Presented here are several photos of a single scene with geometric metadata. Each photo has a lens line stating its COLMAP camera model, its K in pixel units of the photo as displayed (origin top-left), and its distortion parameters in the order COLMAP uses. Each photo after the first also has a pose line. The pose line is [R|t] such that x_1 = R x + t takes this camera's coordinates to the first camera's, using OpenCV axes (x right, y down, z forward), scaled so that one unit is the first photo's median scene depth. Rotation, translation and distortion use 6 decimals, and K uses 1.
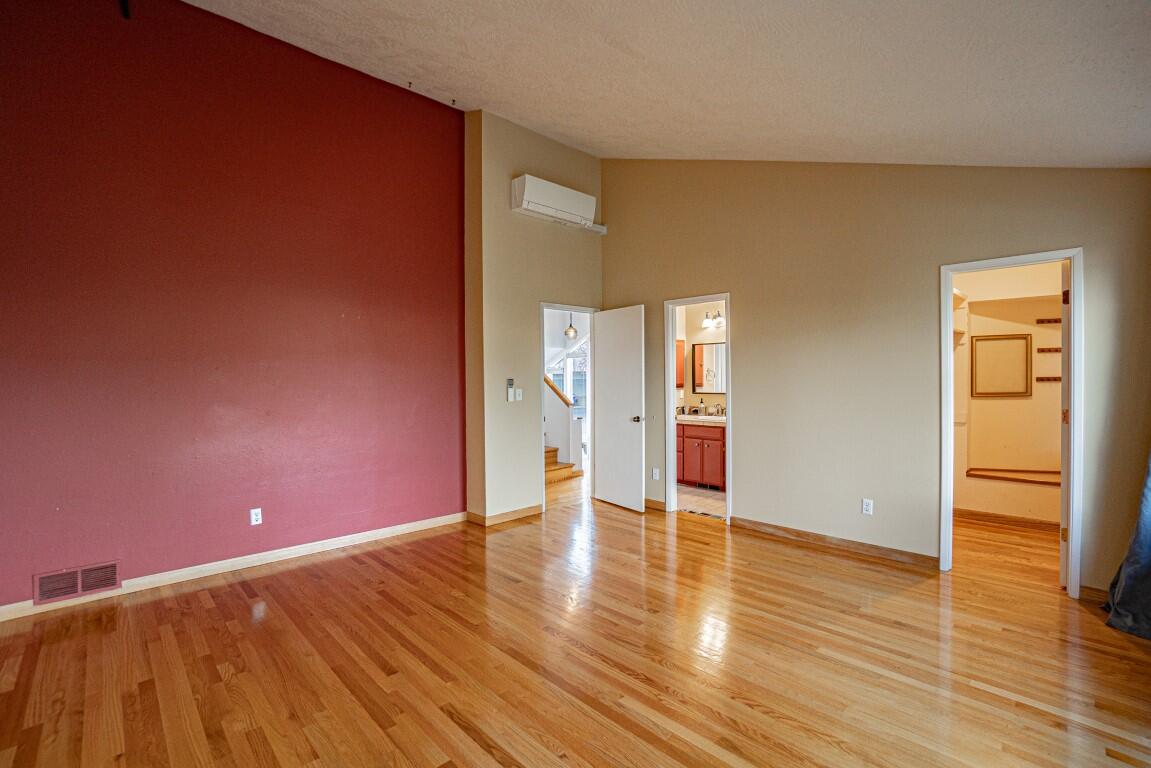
lens RADIAL K [[502.6, 0, 570.9], [0, 502.6, 387.2], [0, 0, 1]] dist [-0.008956, 0.001268]
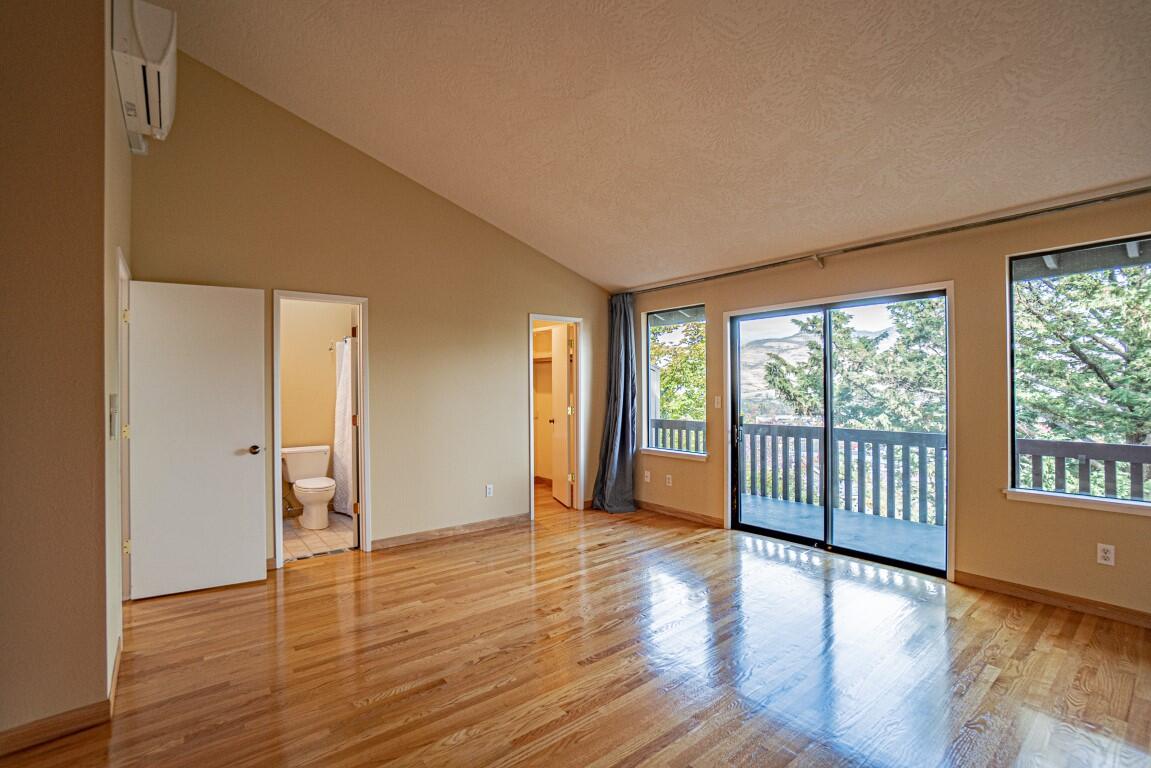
lens RADIAL K [[502.6, 0, 572.9], [0, 502.6, 389.6], [0, 0, 1]] dist [-0.008956, 0.001268]
pose [[0.077833, 0.012502, 0.996888, -0.785404], [0.003168, 0.999913, -0.012787, -0.014519], [-0.996961, 0.004153, 0.077787, 0.747448]]
